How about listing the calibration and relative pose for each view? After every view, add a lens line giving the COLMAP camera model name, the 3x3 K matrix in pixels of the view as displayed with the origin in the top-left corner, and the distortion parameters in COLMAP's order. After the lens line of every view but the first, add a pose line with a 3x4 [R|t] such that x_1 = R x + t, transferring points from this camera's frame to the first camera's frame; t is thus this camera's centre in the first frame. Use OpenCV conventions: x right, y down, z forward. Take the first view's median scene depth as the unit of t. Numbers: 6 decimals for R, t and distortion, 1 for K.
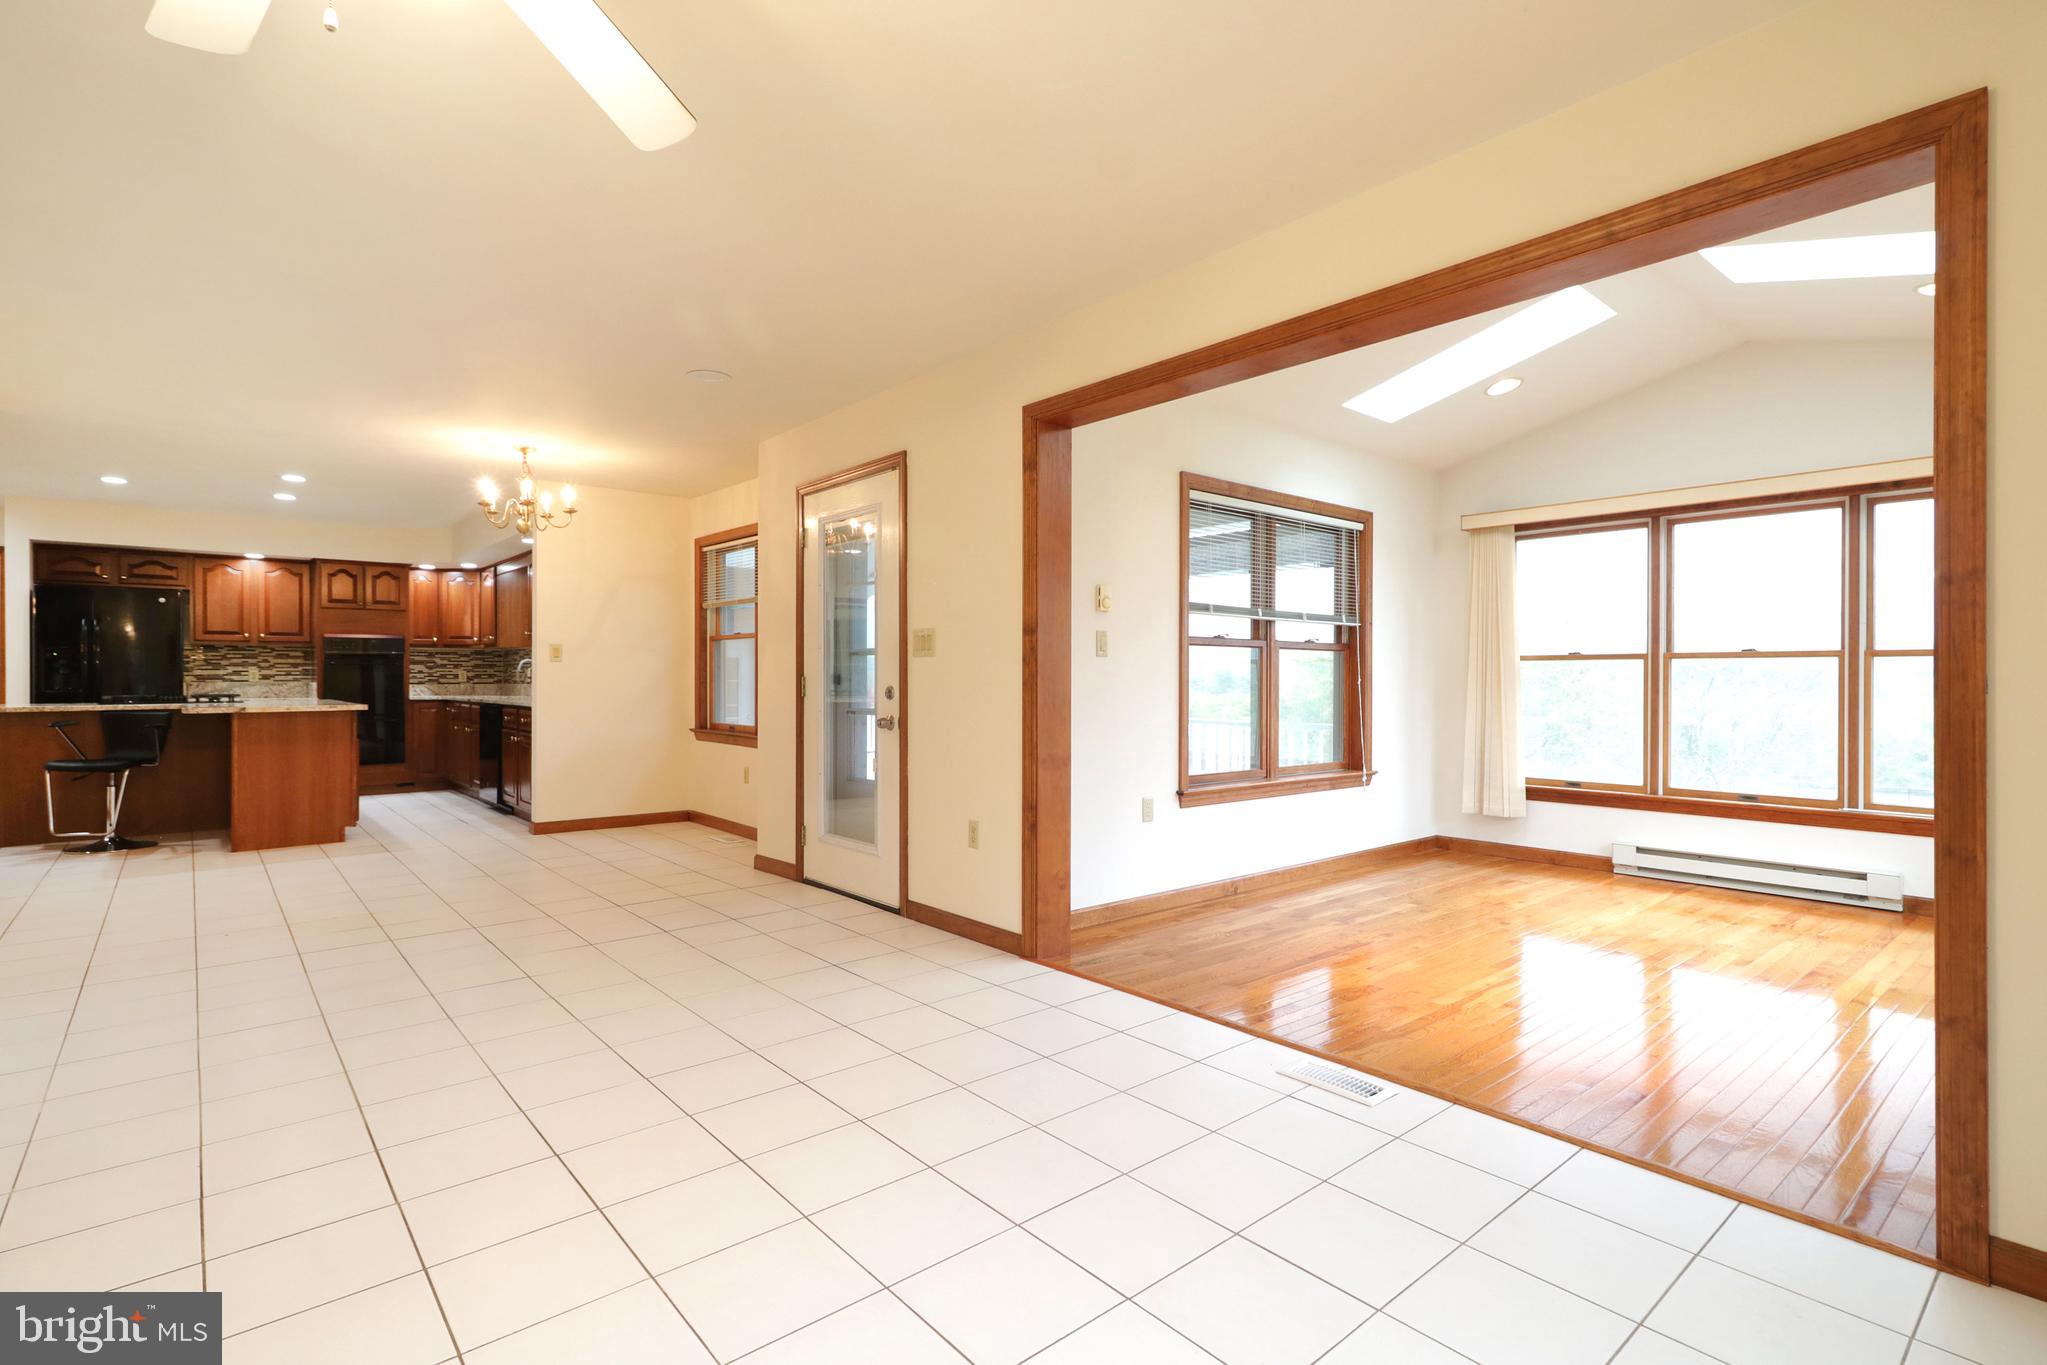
lens RADIAL K [[973.7, 0, 1042.1], [0, 973.7, 673.9], [0, 0, 1]] dist [0.004205, -0.000278]
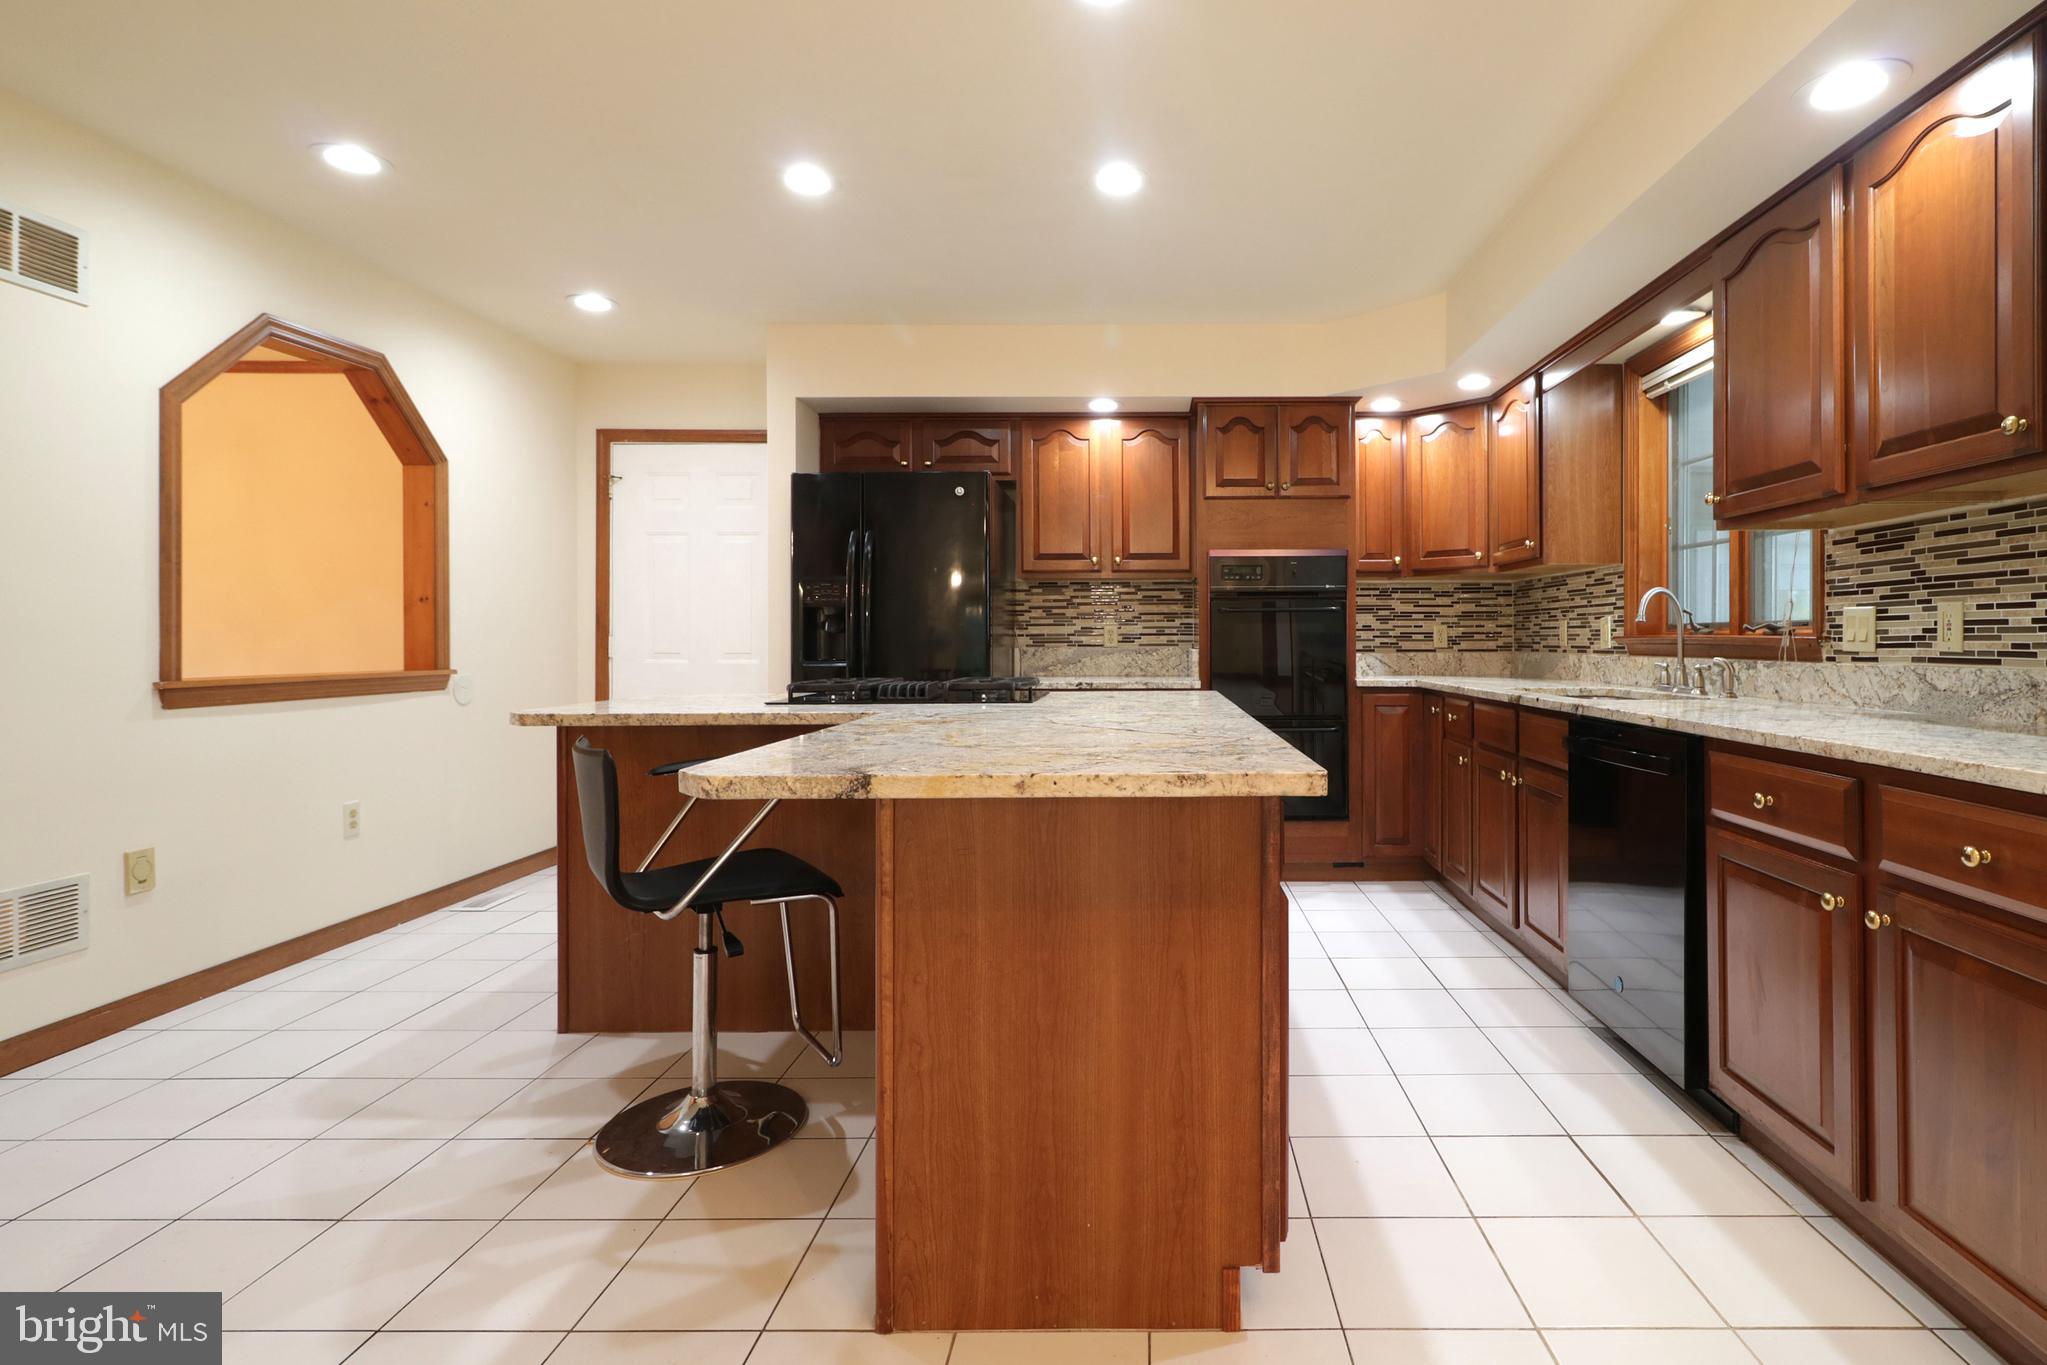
lens RADIAL K [[973.7, 0, 1144.1], [0, 973.7, 637.8], [0, 0, 1]] dist [0.004205, -0.000278]
pose [[0.747269, -0.000249, -0.664521, -0.423842], [0.002189, 0.999995, 0.002087, 0.001953], [0.664518, -0.003015, 0.747267, 0.596130]]
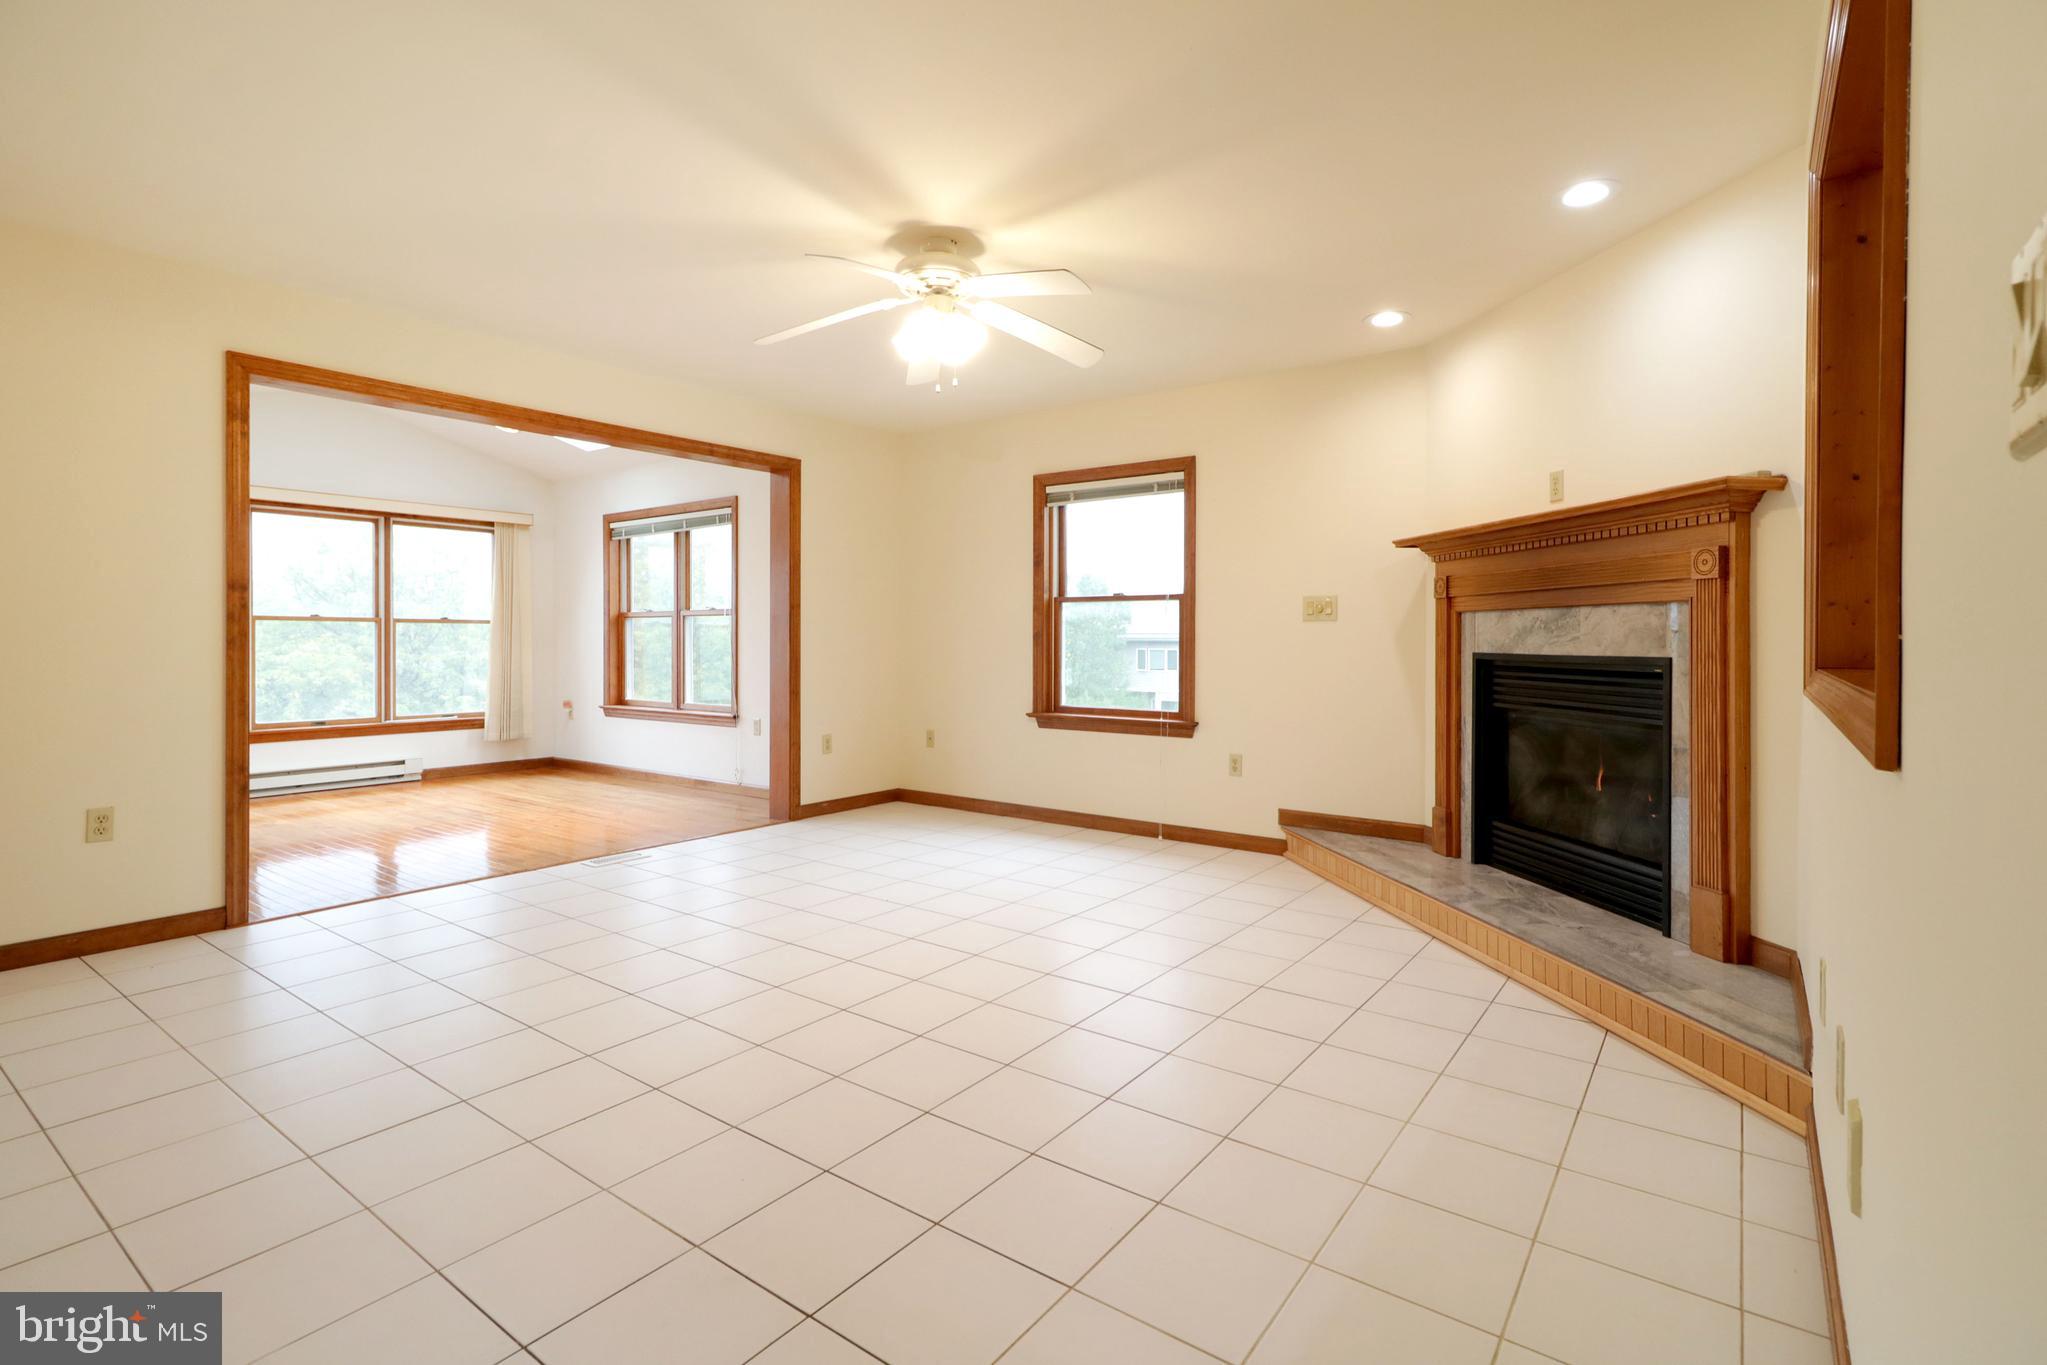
lens RADIAL K [[973.7, 0, 1028.7], [0, 973.7, 667.1], [0, 0, 1]] dist [0.004205, -0.000278]
pose [[-0.211873, -0.027296, 0.976916, -0.489780], [-0.008110, 0.999625, 0.026172, 0.002351], [-0.977263, -0.002377, -0.212015, 0.231933]]
